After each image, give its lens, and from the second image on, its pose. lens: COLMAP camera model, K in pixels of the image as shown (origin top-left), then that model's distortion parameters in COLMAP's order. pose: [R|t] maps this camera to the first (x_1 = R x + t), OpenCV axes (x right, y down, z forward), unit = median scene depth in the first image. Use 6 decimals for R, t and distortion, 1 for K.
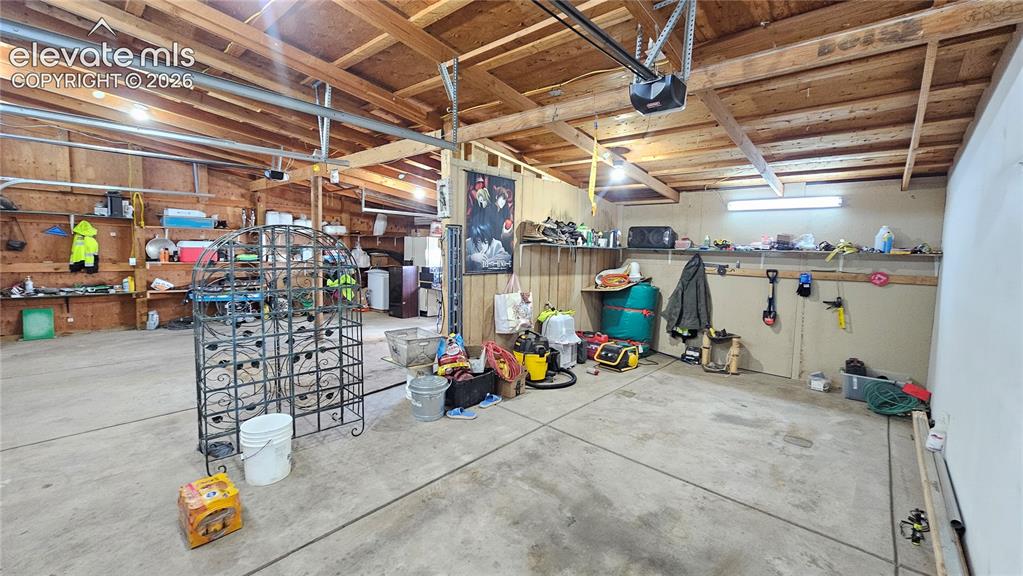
lens RADIAL K [[419.3, 0, 508.7], [0, 419.3, 285.7], [0, 0, 1]] dist [0.002169, 0.000253]
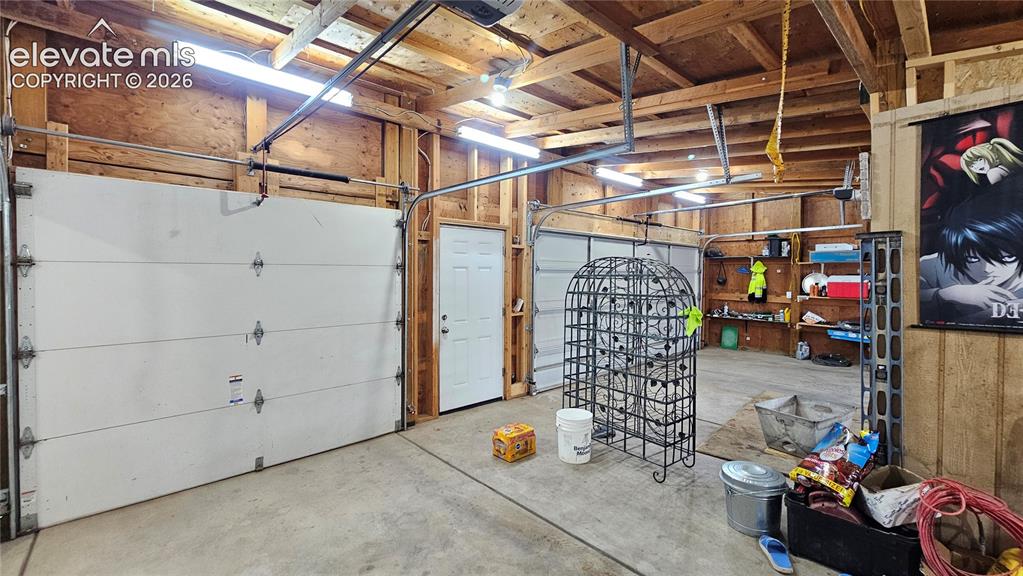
lens RADIAL K [[419.3, 0, 508.0], [0, 419.3, 283.5], [0, 0, 1]] dist [0.002169, 0.000253]
pose [[-0.094436, -0.003180, -0.995526, 0.284549], [-0.096142, 0.995350, 0.005940, -0.022121], [0.990878, 0.096273, -0.094303, 0.357195]]
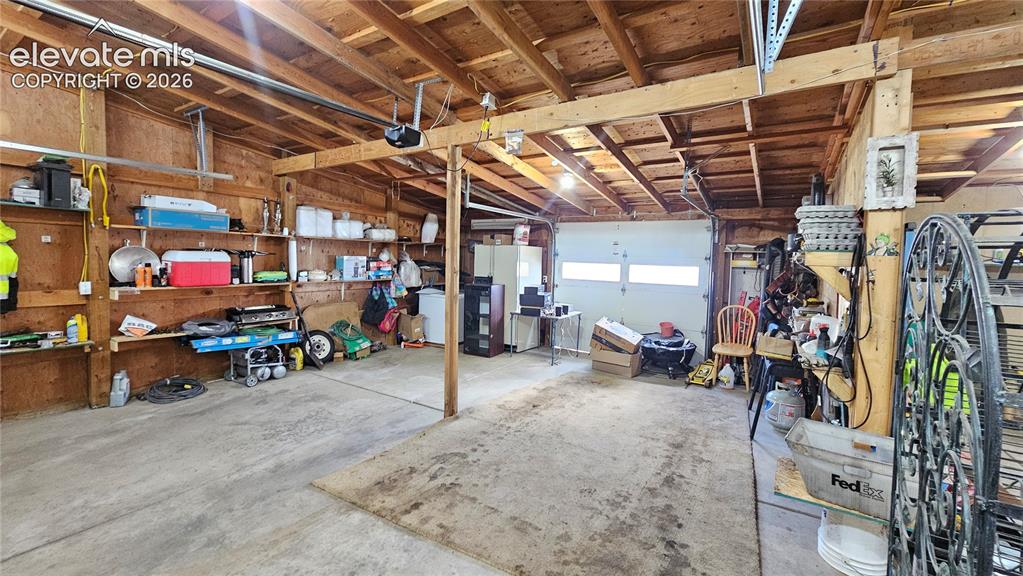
lens RADIAL K [[419.3, 0, 510.4], [0, 419.3, 286.4], [0, 0, 1]] dist [0.002169, 0.000253]
pose [[0.983998, -0.014051, 0.177622, -0.431749], [0.017292, 0.999711, -0.016711, -0.039896], [-0.177336, 0.019515, 0.983957, 0.343742]]
